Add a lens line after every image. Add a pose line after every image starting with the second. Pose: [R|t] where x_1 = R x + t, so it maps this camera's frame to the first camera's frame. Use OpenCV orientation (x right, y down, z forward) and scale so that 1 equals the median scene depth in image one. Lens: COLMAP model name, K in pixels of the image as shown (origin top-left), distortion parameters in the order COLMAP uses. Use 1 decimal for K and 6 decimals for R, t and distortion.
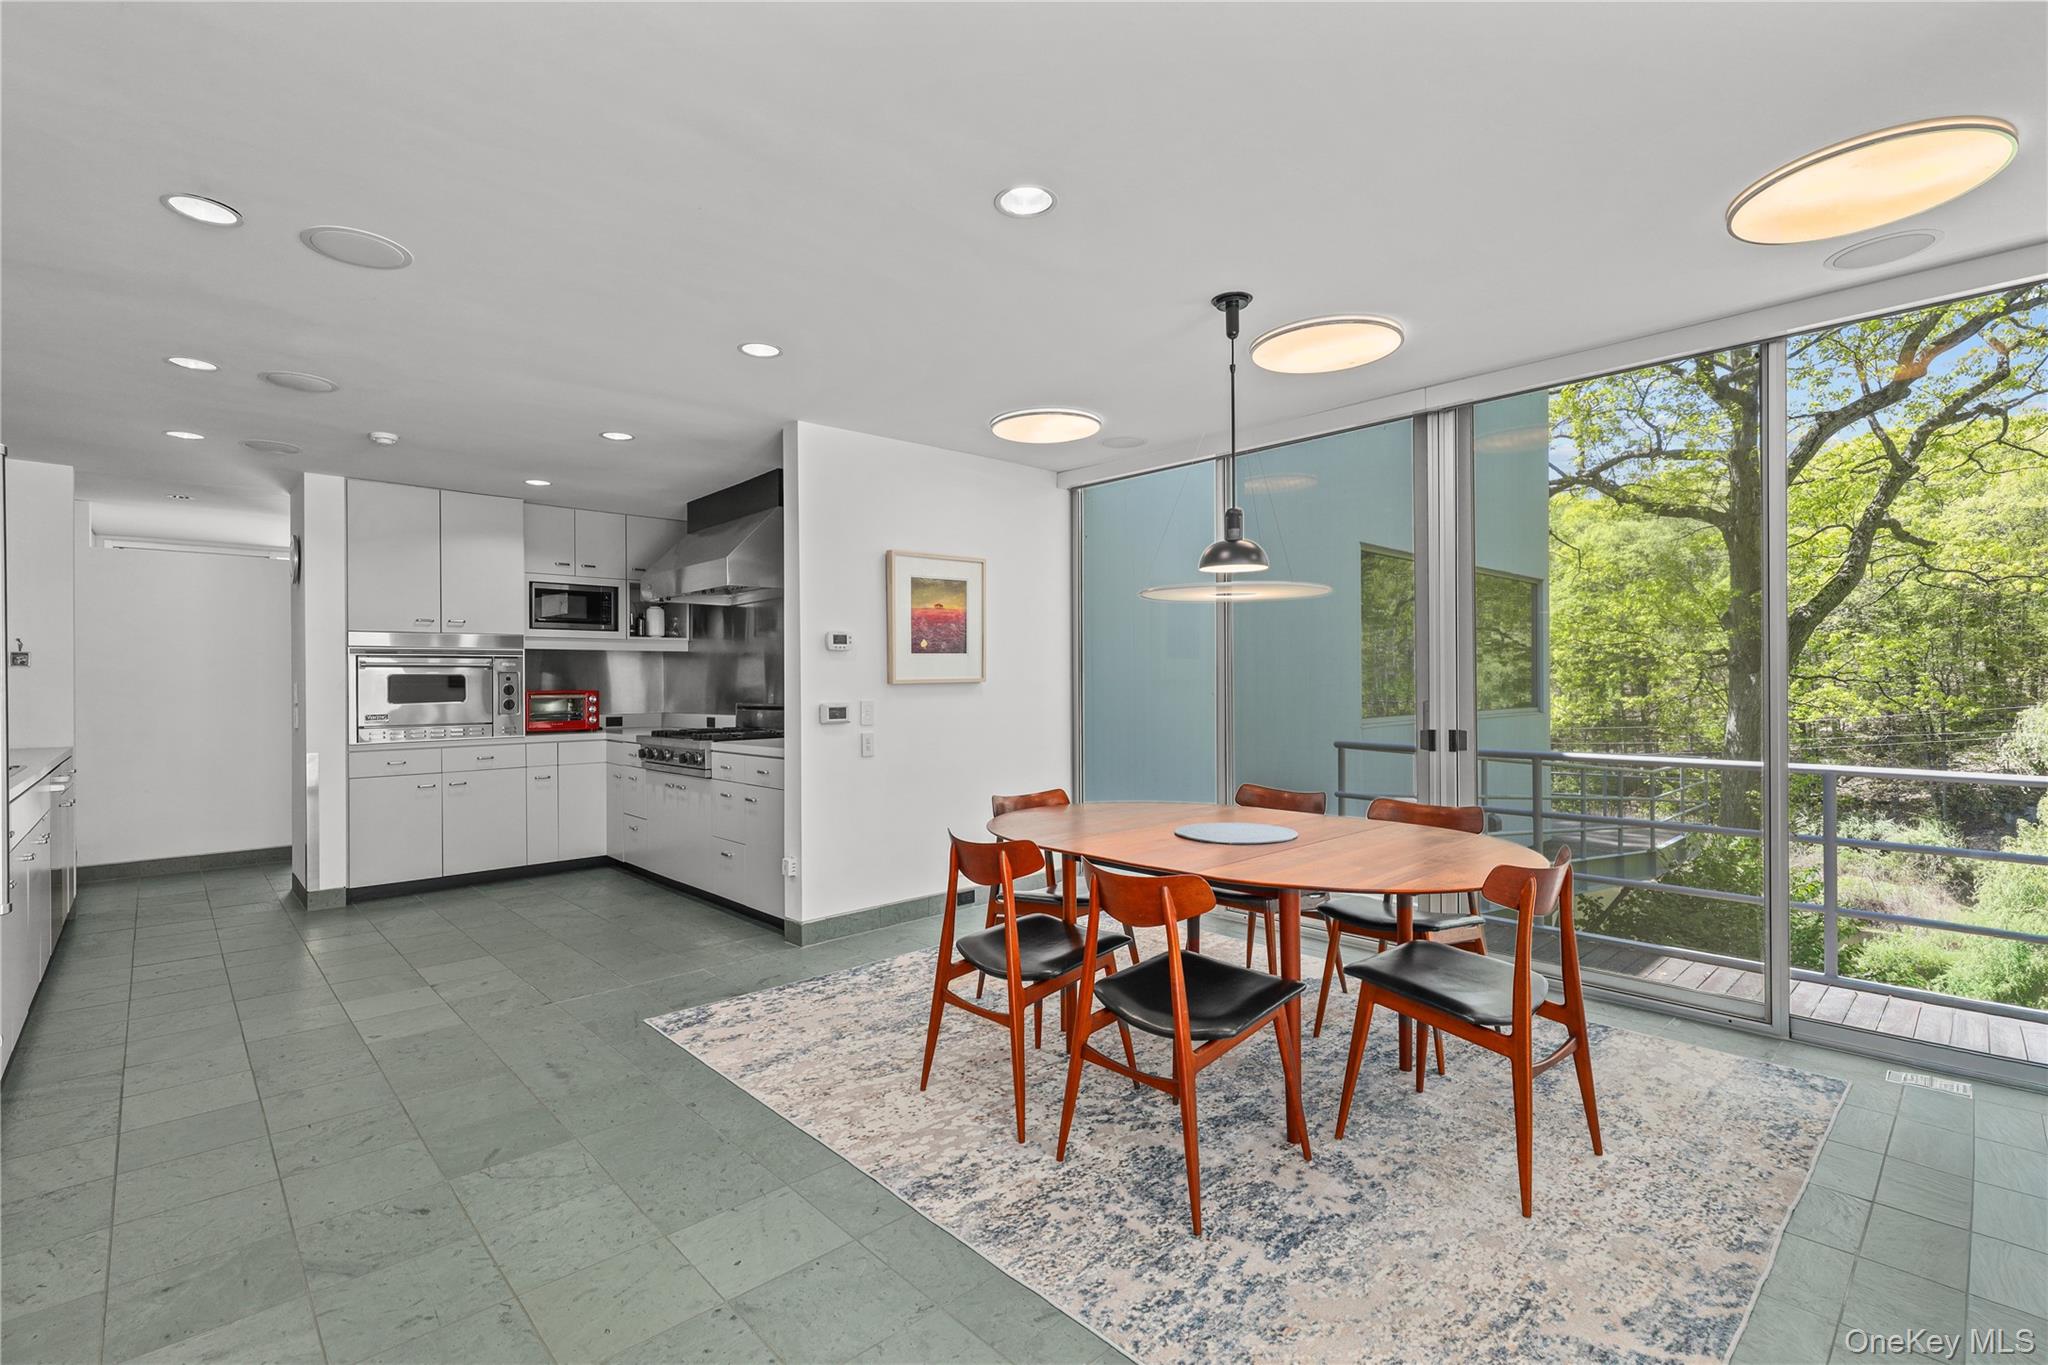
lens RADIAL K [[905.3, 0, 990.7], [0, 905.3, 684.1], [0, 0, 1]] dist [0.001944, 0.000202]
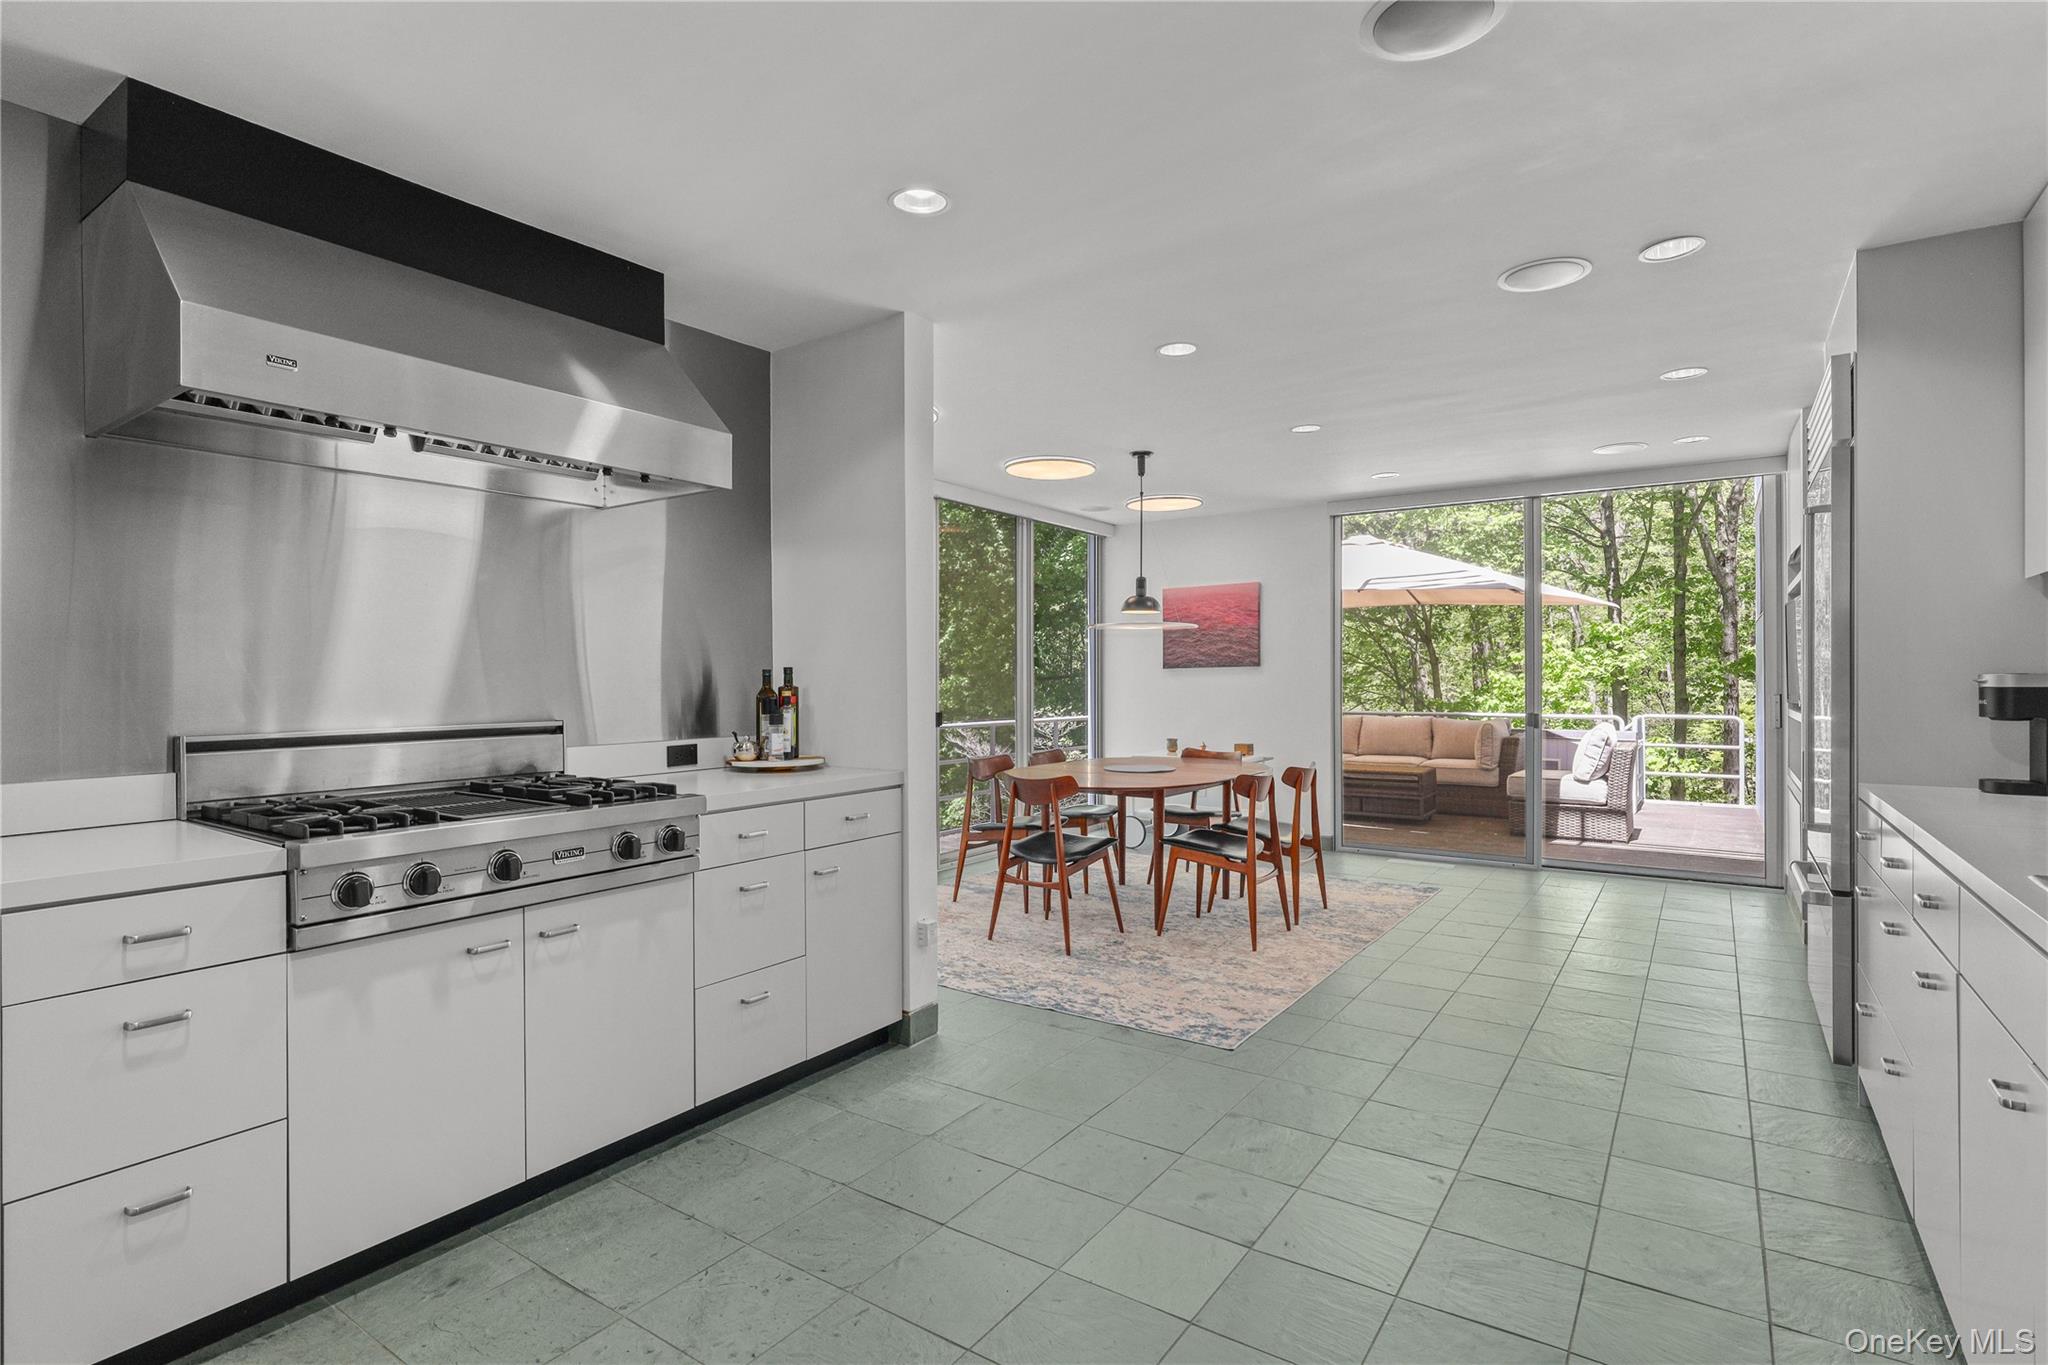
lens RADIAL K [[1004.2, 0, 1010.6], [0, 1004.2, 680.9], [0, 0, 1]] dist [-0.002482, -0.000619]
pose [[-0.215102, 0.007293, 0.976564, -1.437234], [0.006107, 0.999963, -0.006123, 0.010291], [-0.976573, 0.004647, -0.215138, 1.562786]]
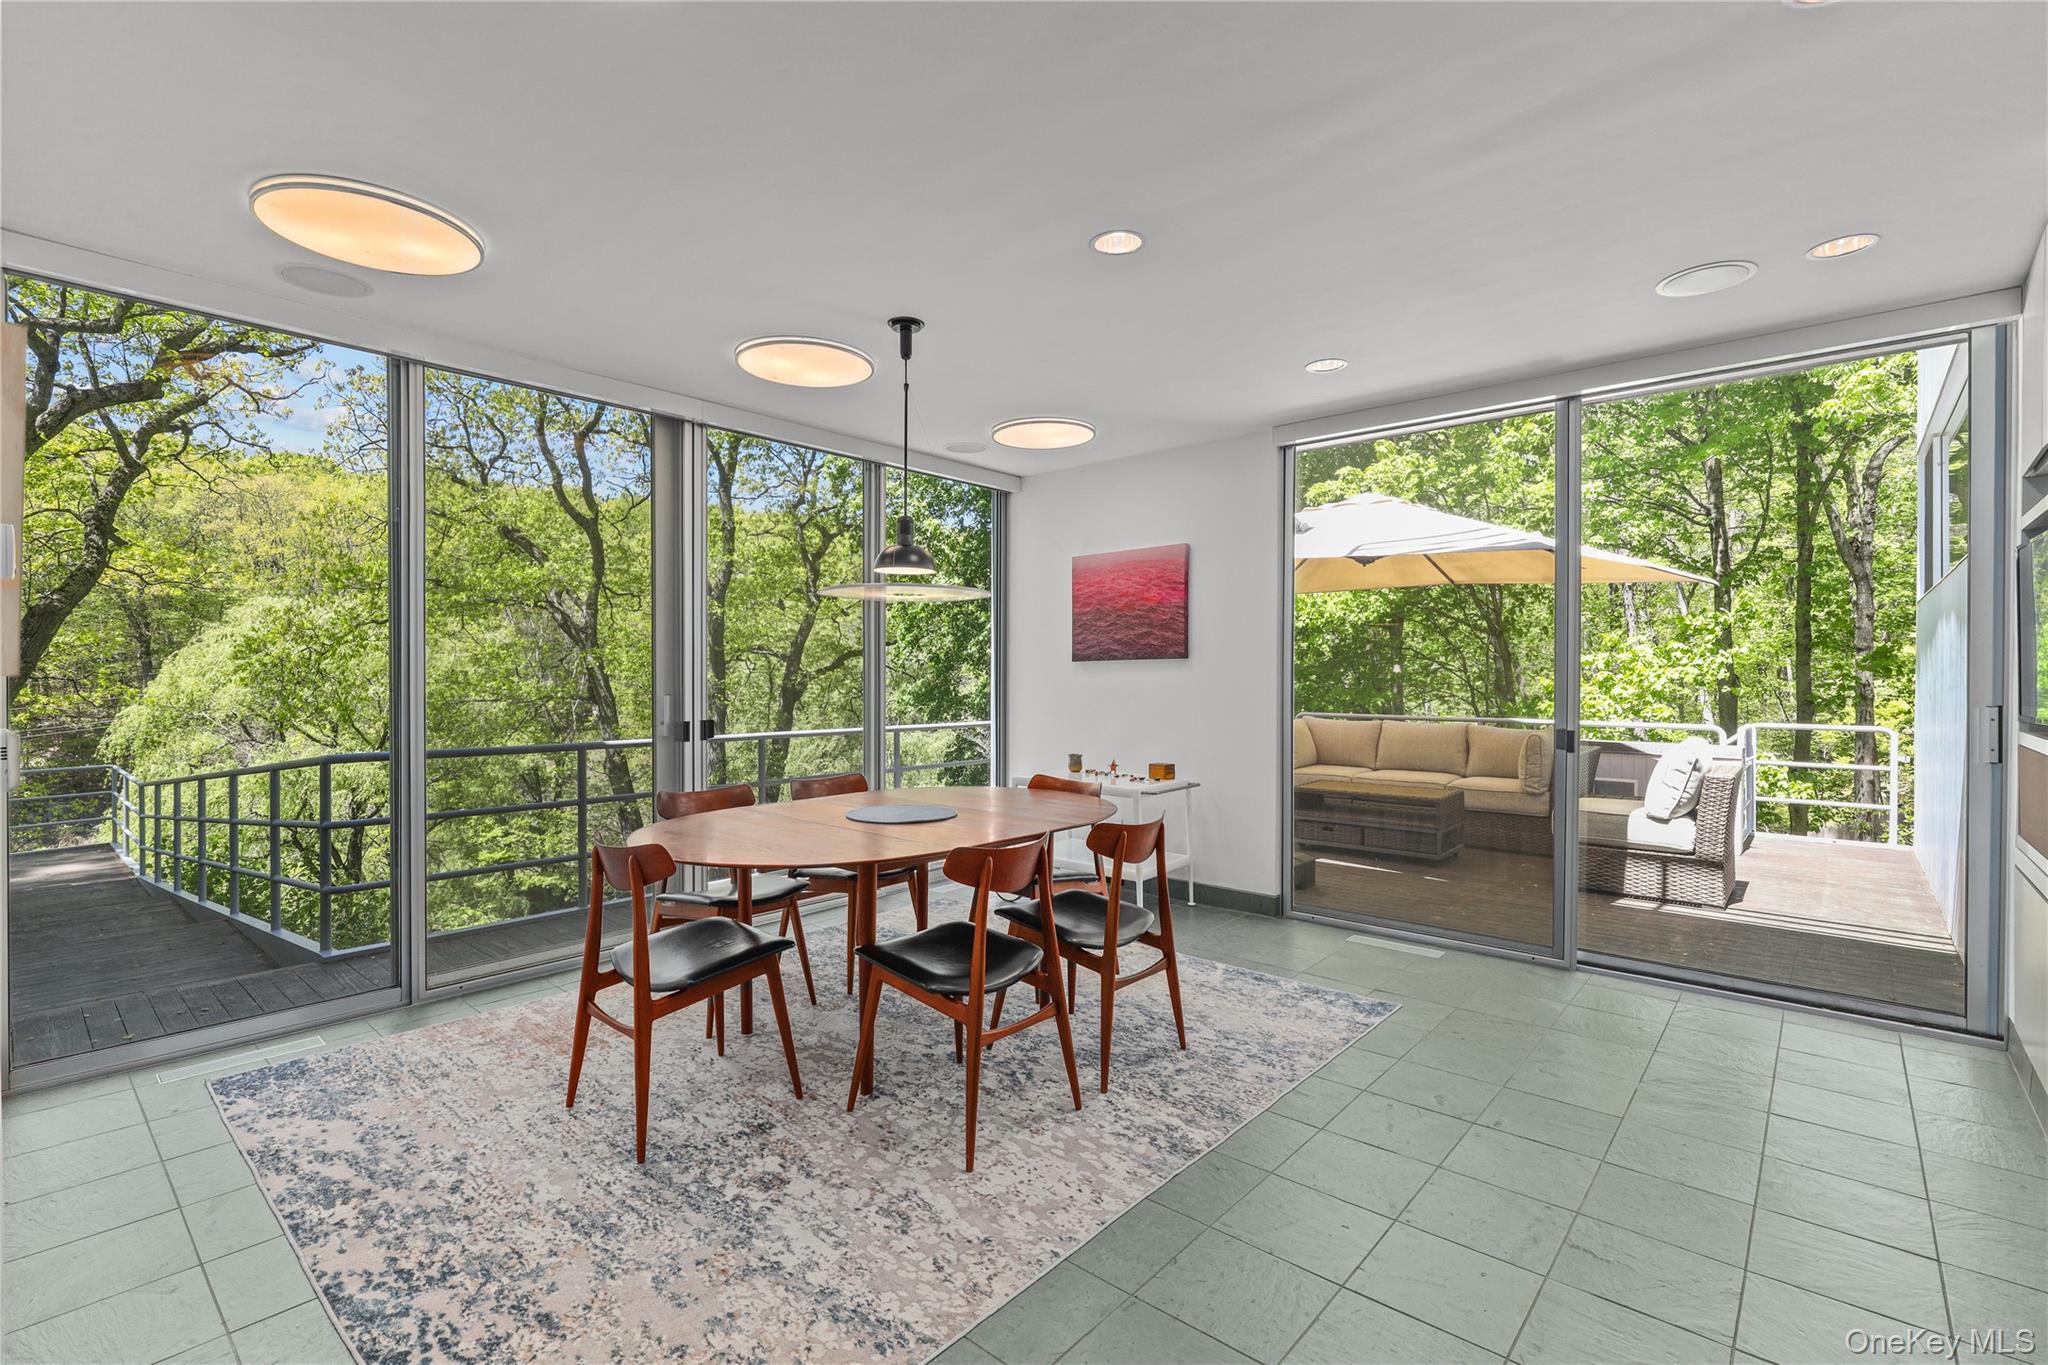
lens RADIAL K [[932.6, 0, 1024.0], [0, 932.6, 682.5], [0, 0, 1]] dist [0.003848, 0.000366]
pose [[-0.111881, -0.000211, 0.993722, -0.821785], [0.001162, 0.999999, 0.000344, 0.006341], [-0.993721, 0.001193, -0.111881, 0.935560]]
